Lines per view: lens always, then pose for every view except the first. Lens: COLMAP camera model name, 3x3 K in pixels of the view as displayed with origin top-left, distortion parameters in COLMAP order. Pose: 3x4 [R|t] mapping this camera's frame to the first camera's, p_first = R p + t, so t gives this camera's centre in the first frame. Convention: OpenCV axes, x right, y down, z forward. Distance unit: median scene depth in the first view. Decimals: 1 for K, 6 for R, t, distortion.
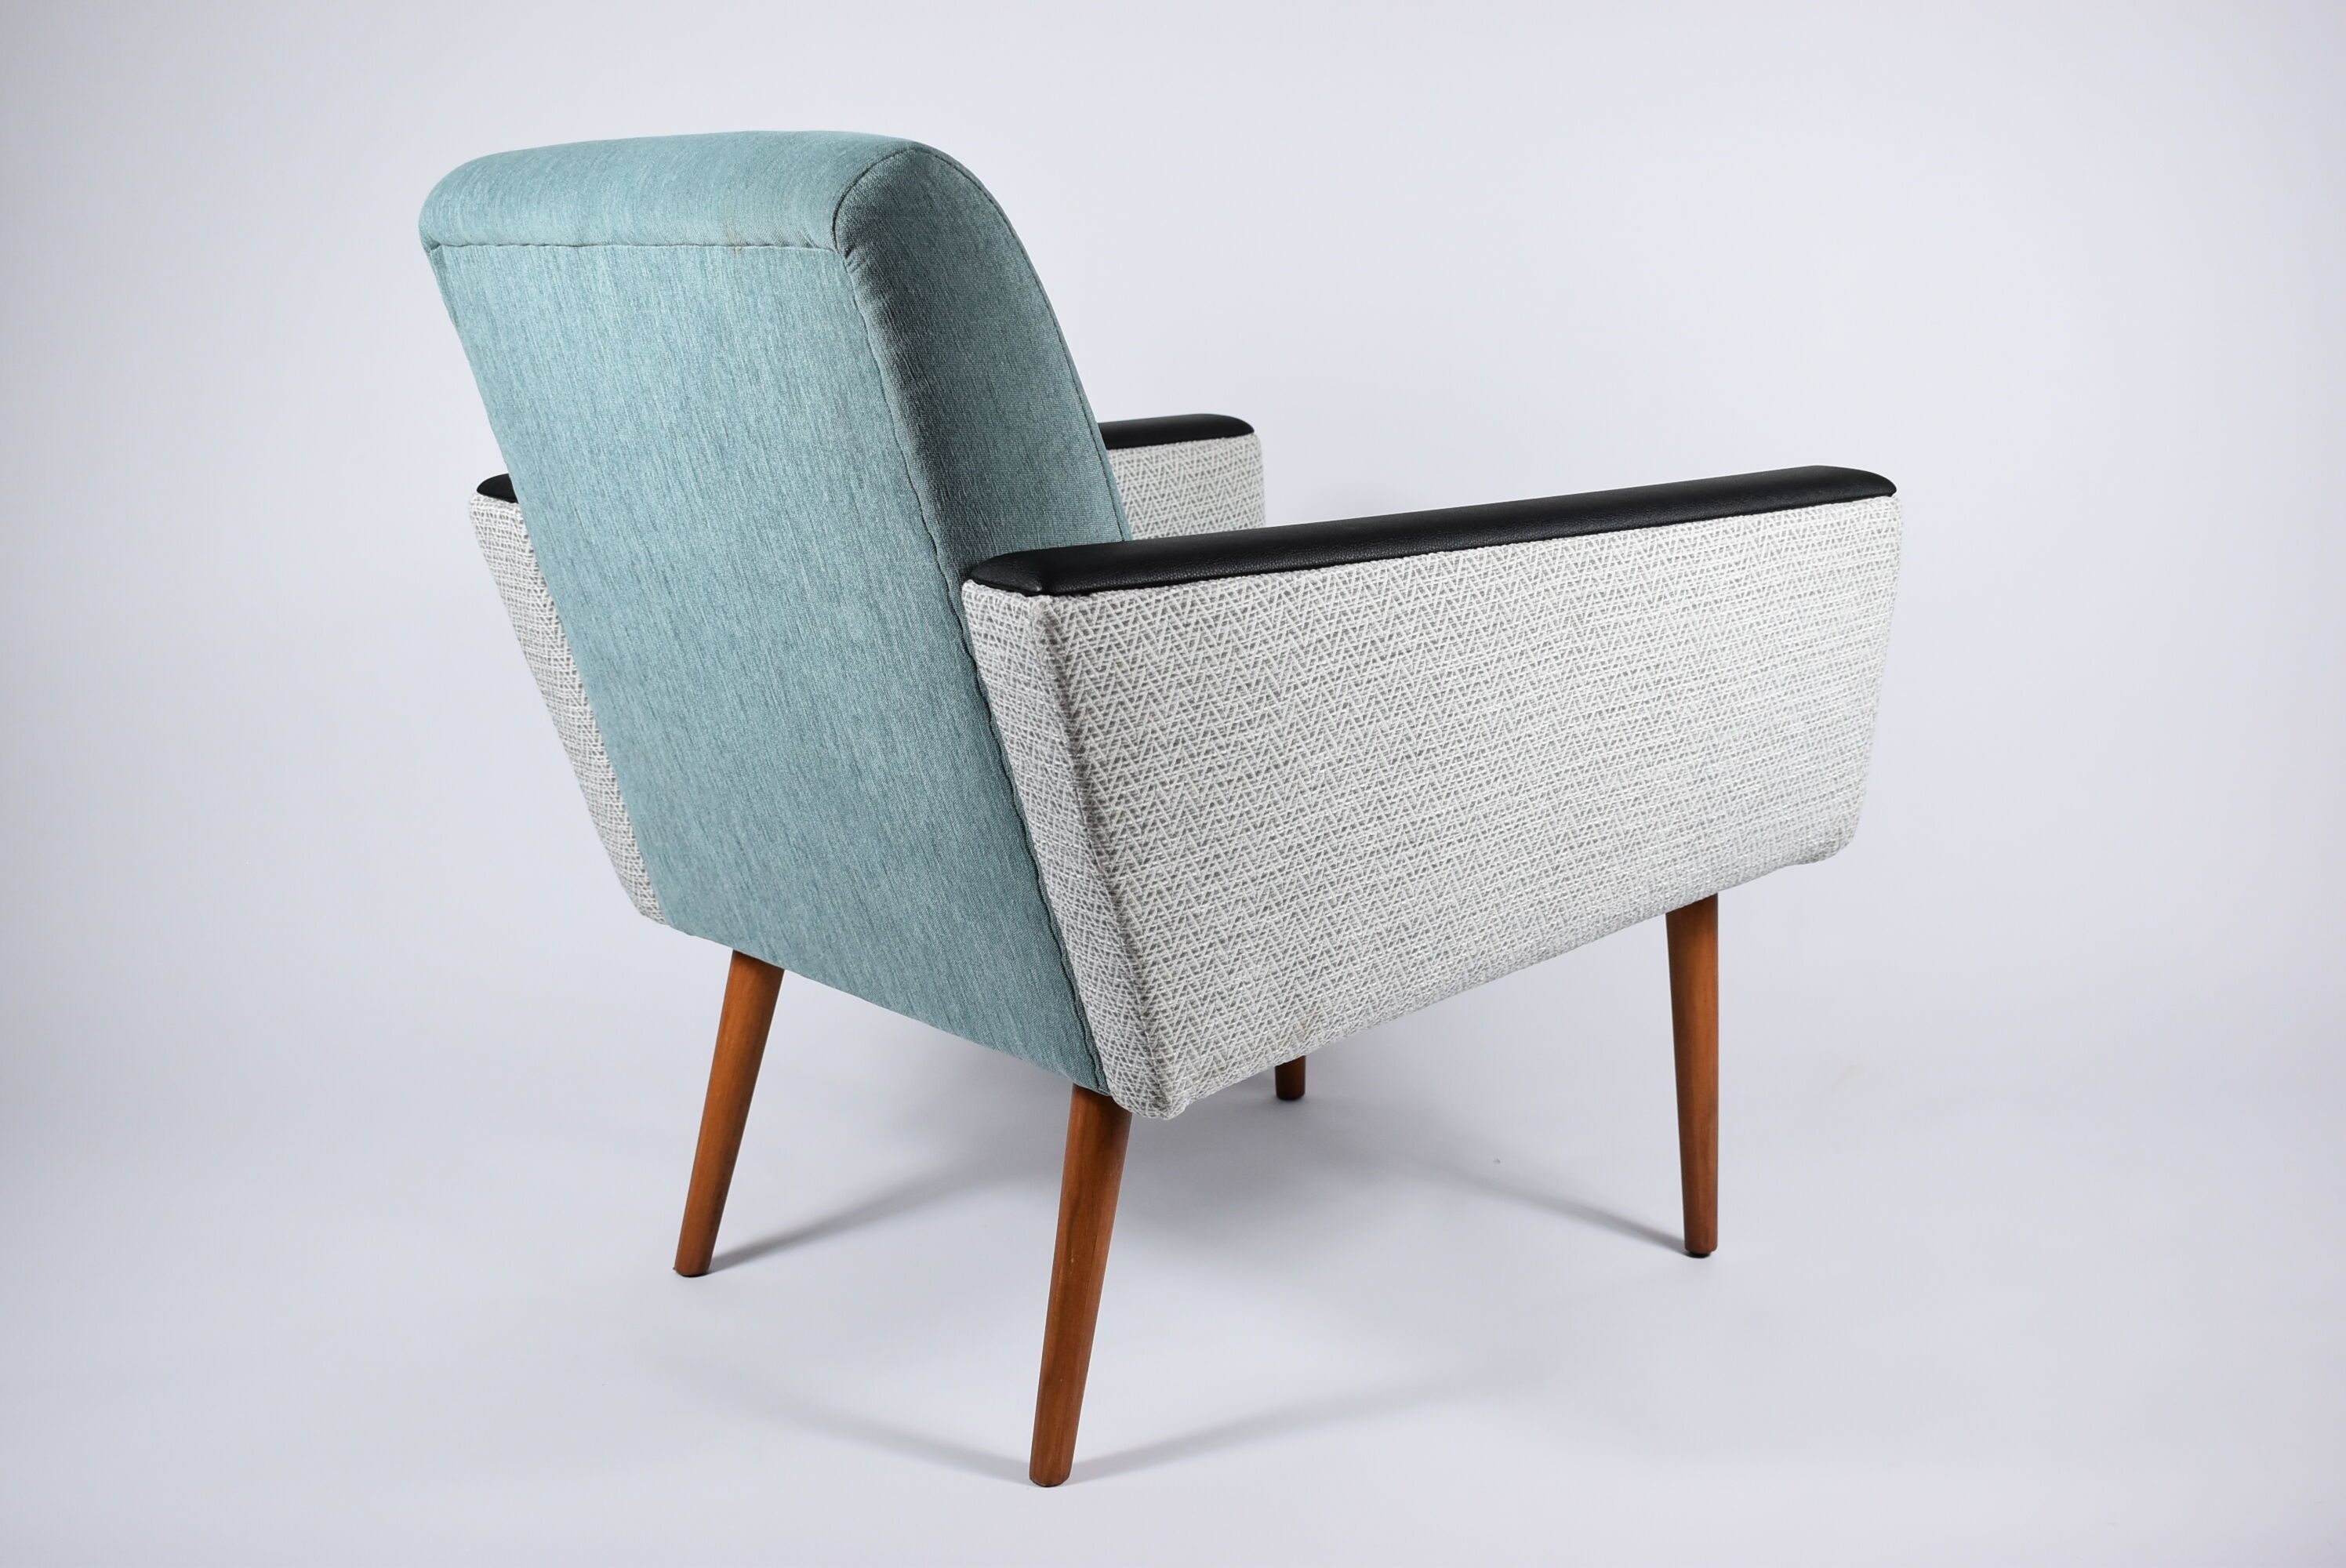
lens RADIAL K [[2910.0, 0, 1170.5], [0, 2910.0, 775.8], [0, 0, 1]] dist [-0.044914, 0.000000]
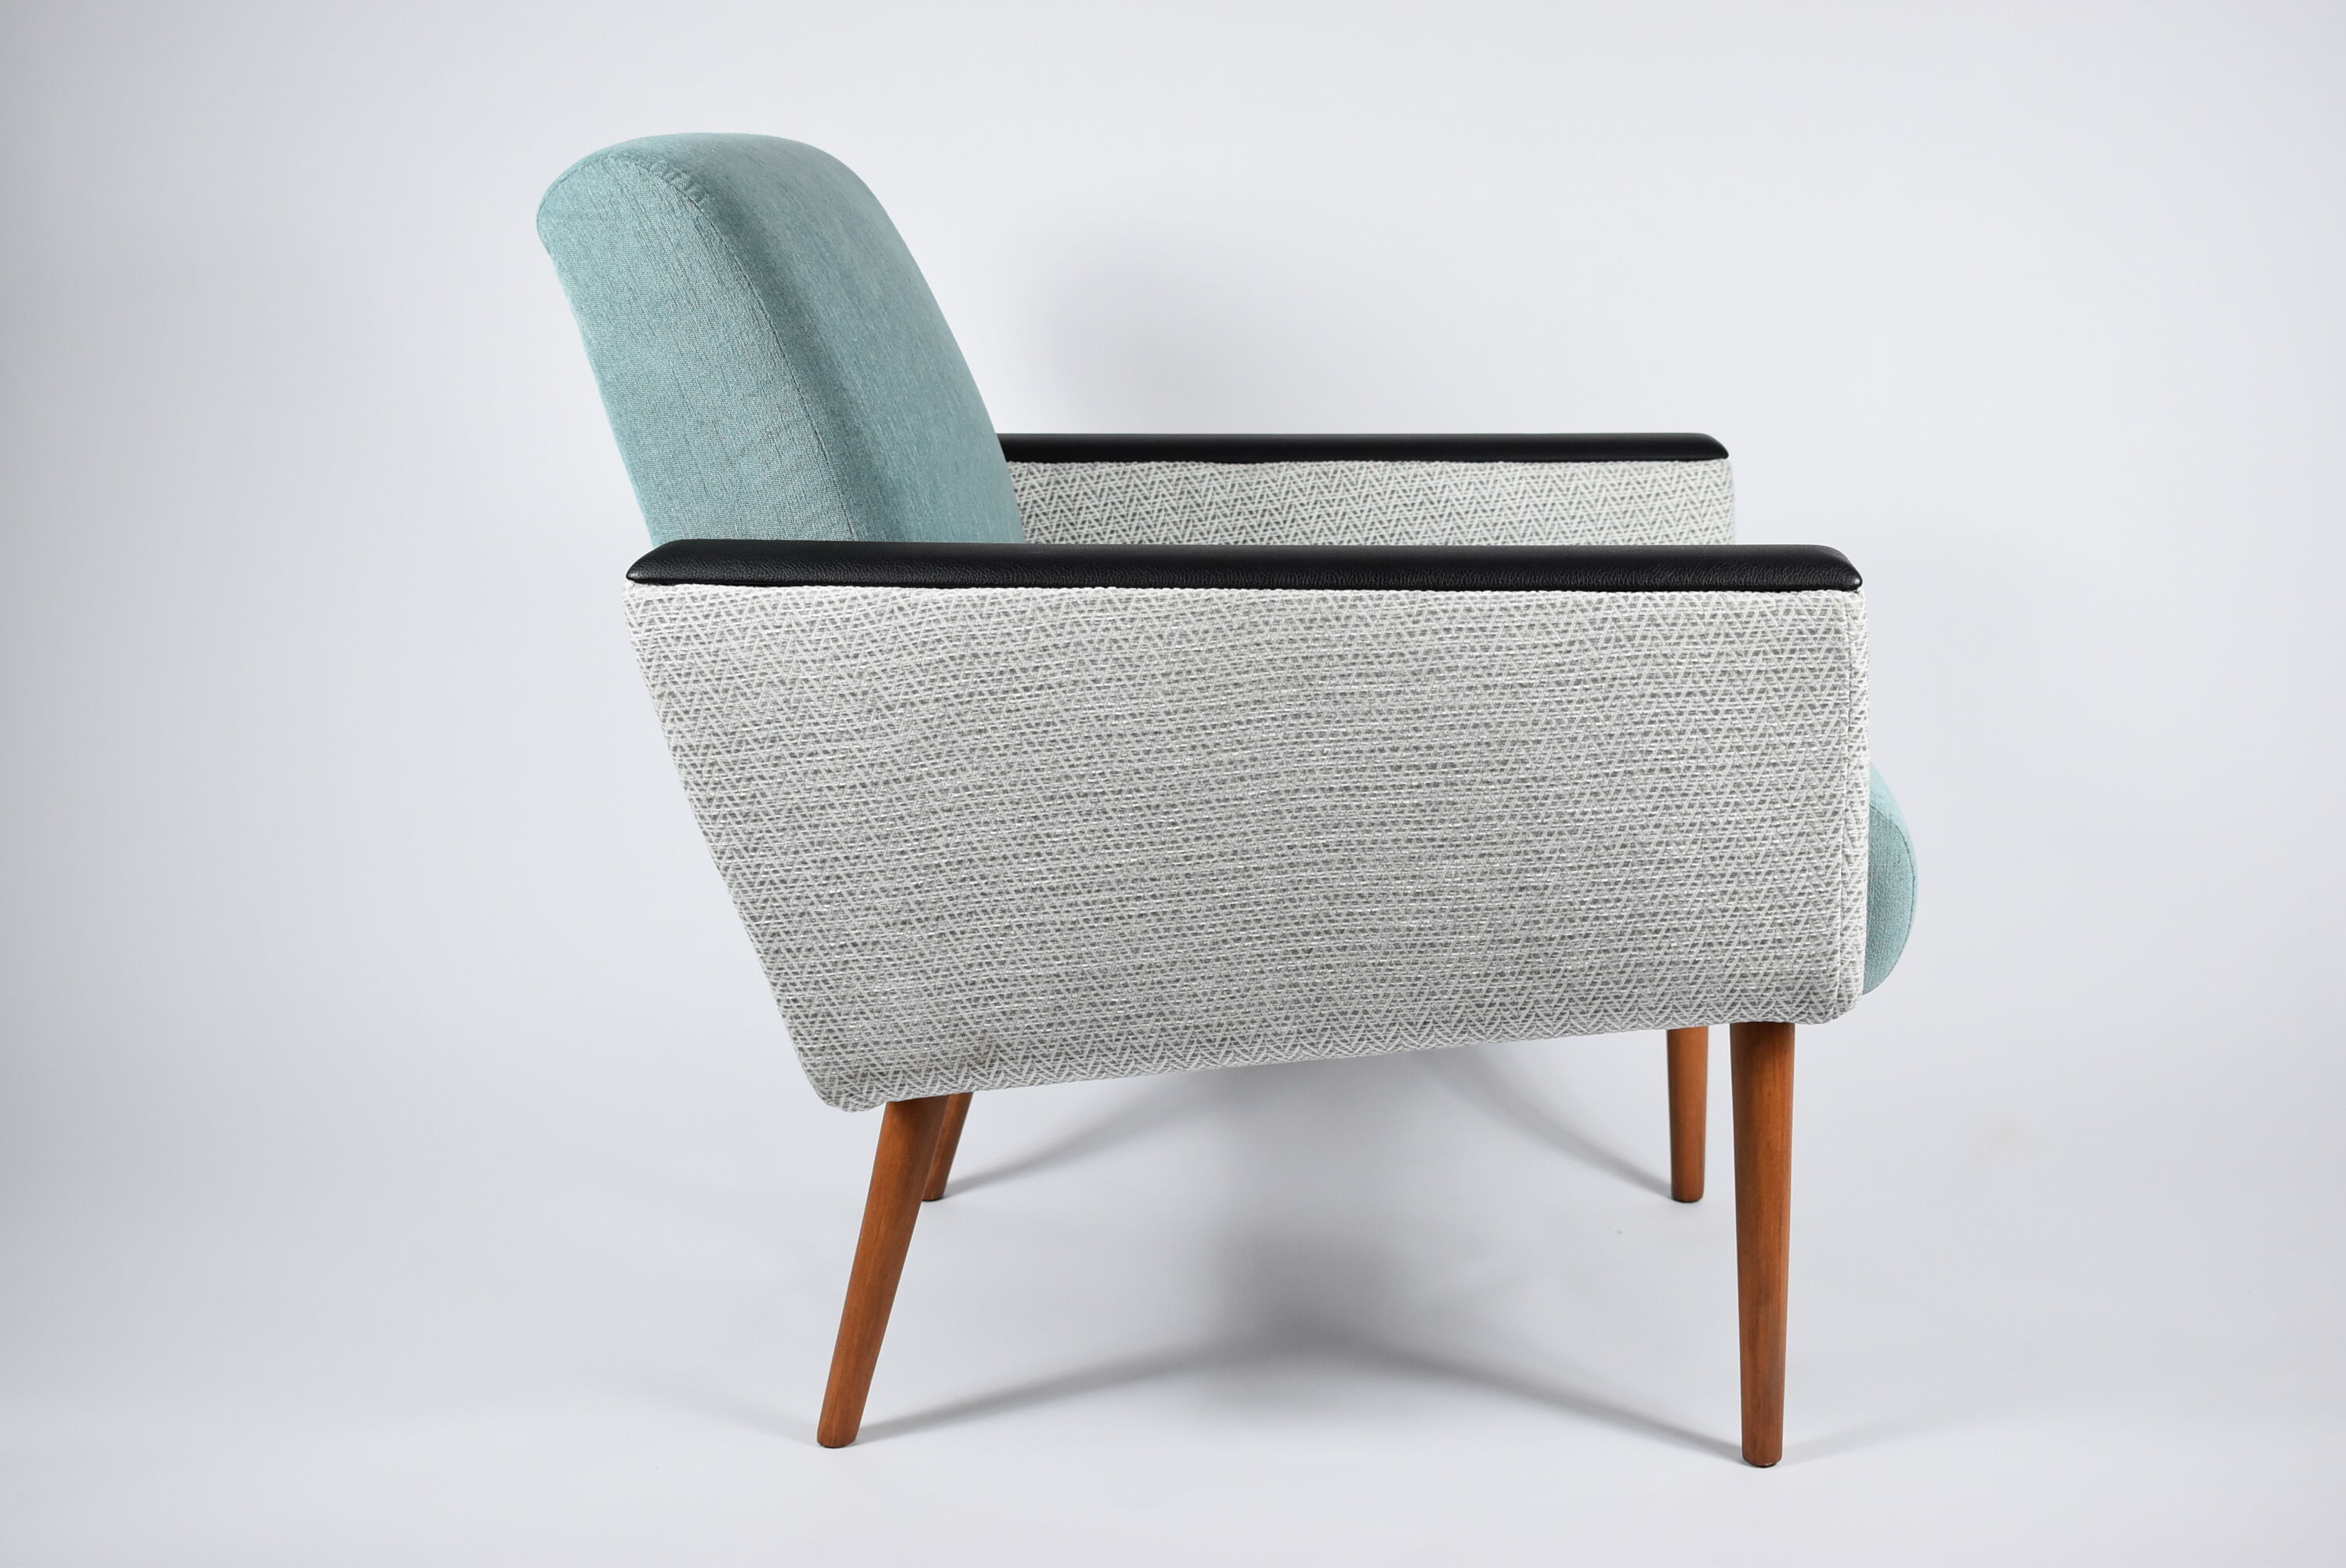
lens RADIAL K [[3074.2, 0, 1169.2], [0, 3074.2, 786.6], [0, 0, 1]] dist [-0.033355, 0.000000]
pose [[0.743314, 0.152241, -0.651389, 0.797729], [-0.142657, 0.987434, 0.067992, -0.086882], [0.653555, 0.042386, 0.755692, 0.269286]]
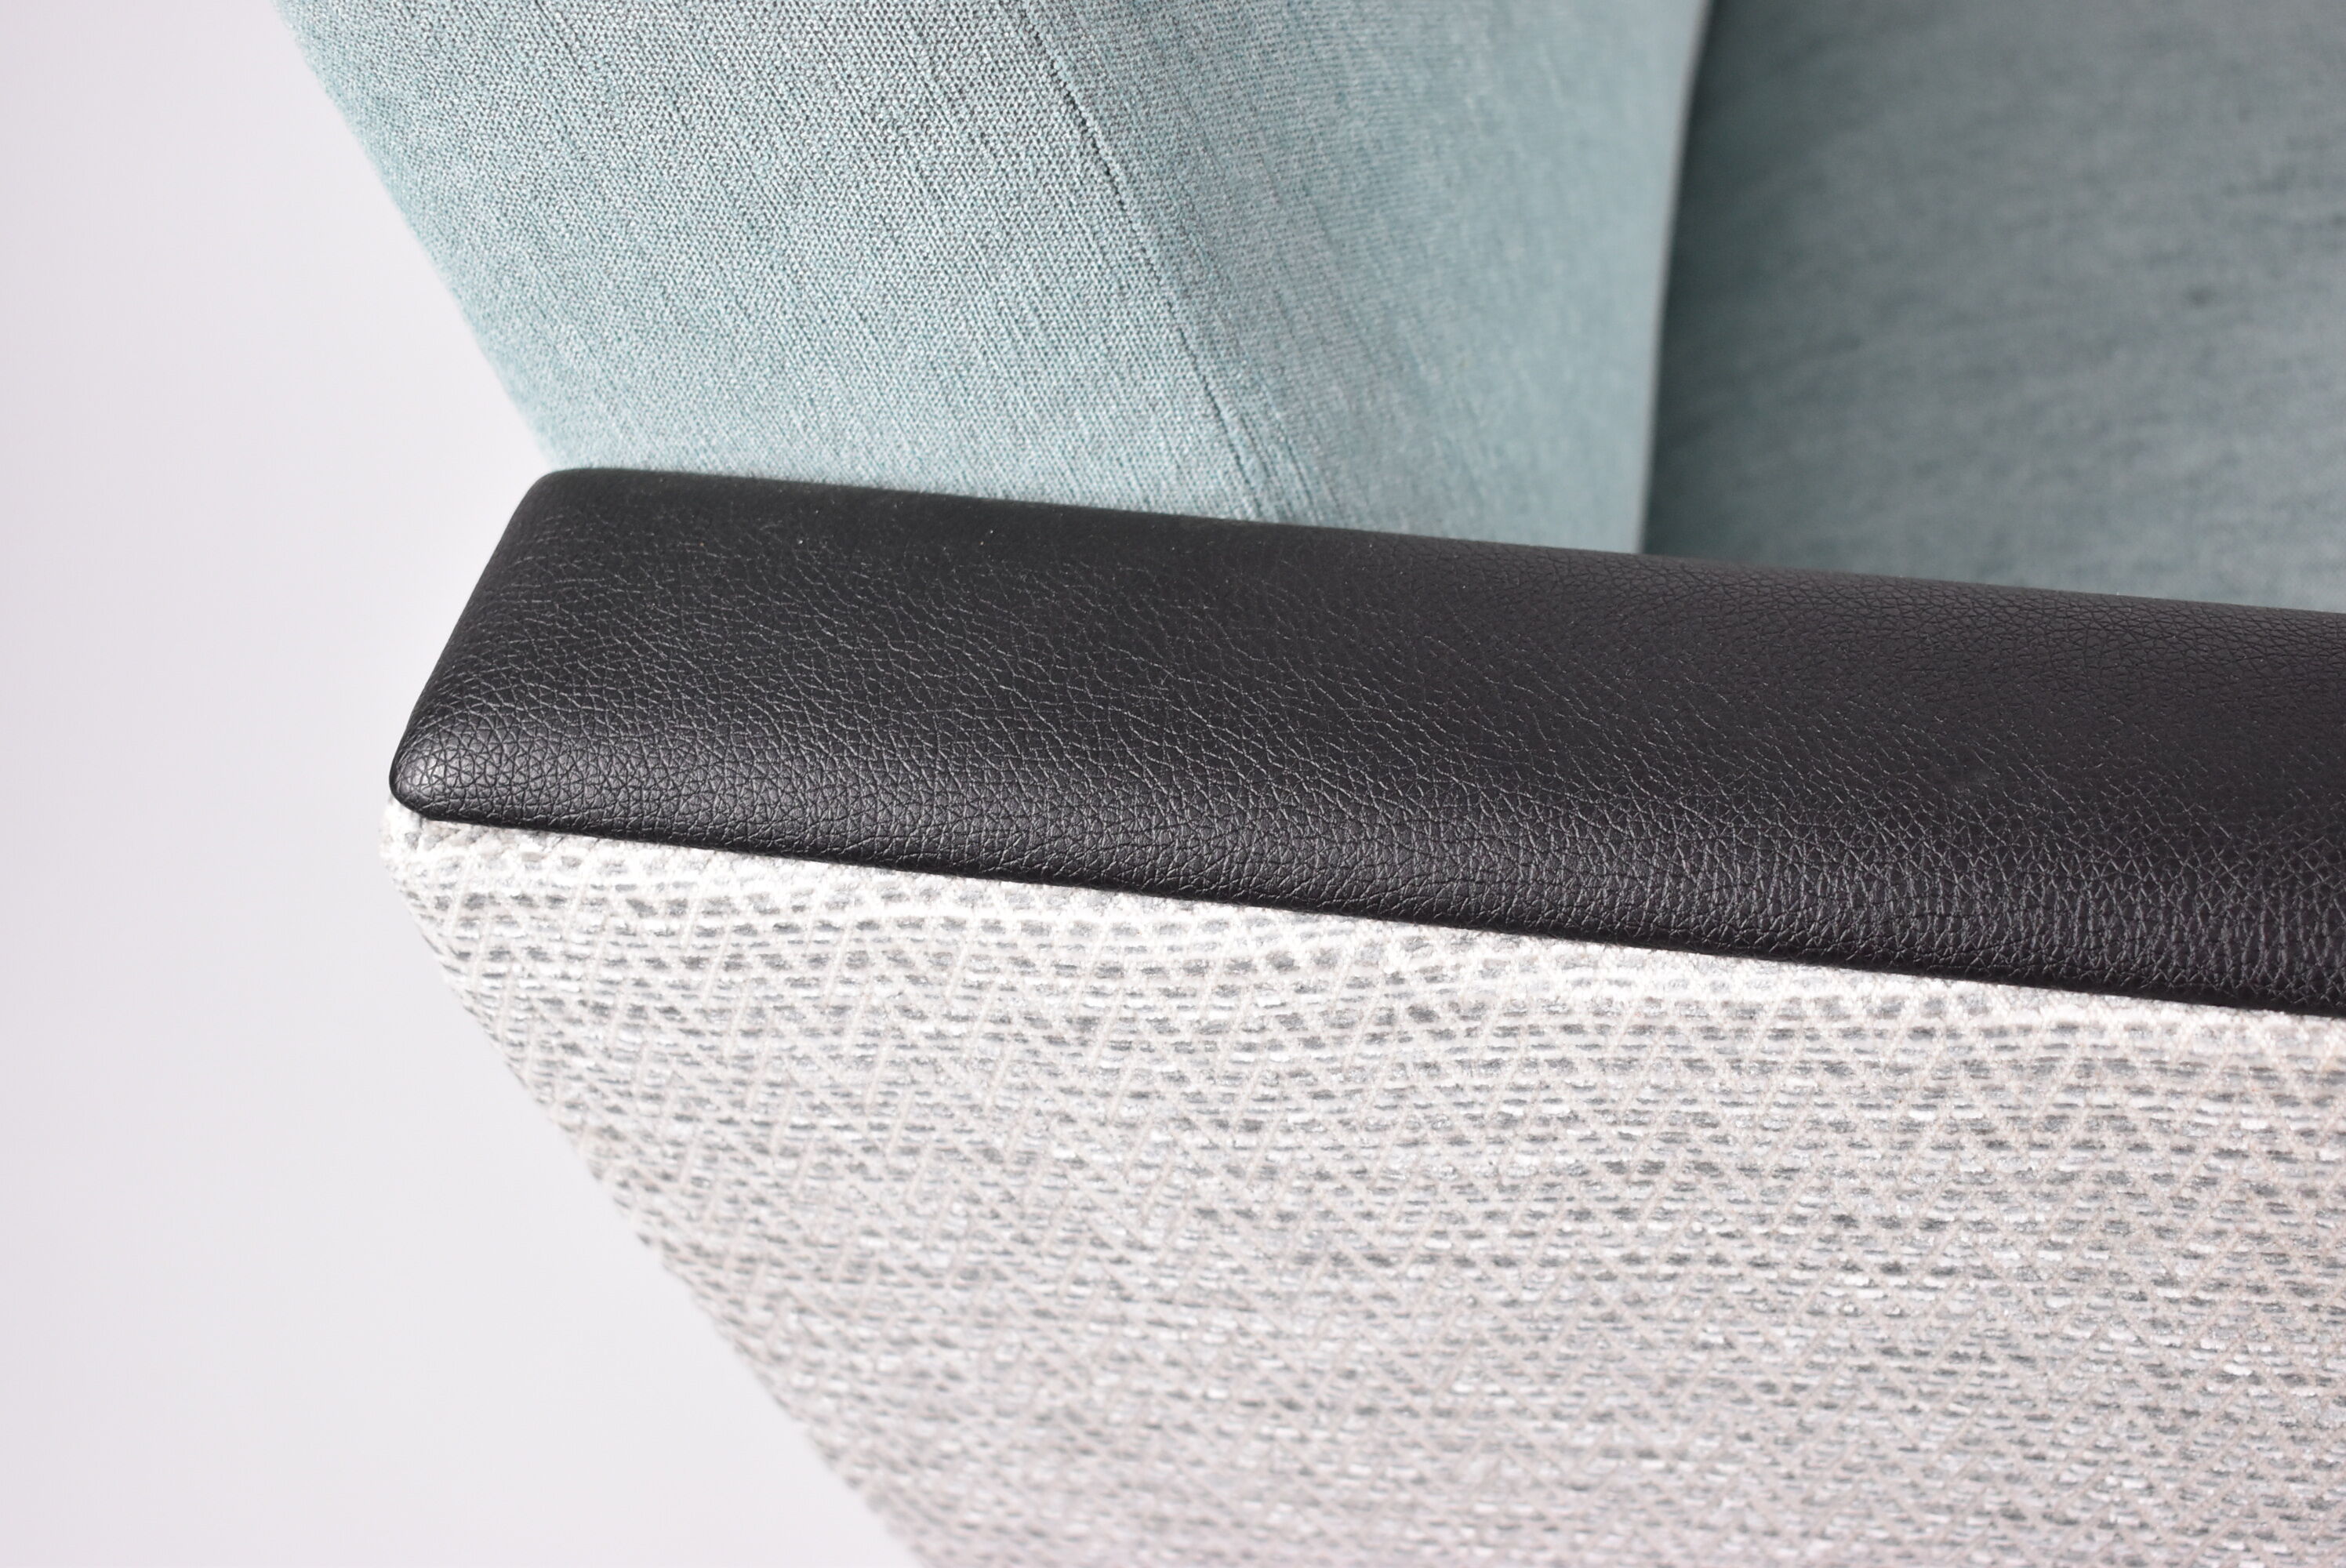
lens RADIAL K [[3913.4, 0, 1184.4], [0, 3913.4, 790.0], [0, 0, 1]] dist [-0.020894, 0.000000]
pose [[0.672935, 0.488567, -0.555392, 0.207667], [-0.099599, 0.803842, 0.586445, -0.278566], [0.732966, -0.339323, 0.589594, 0.784900]]
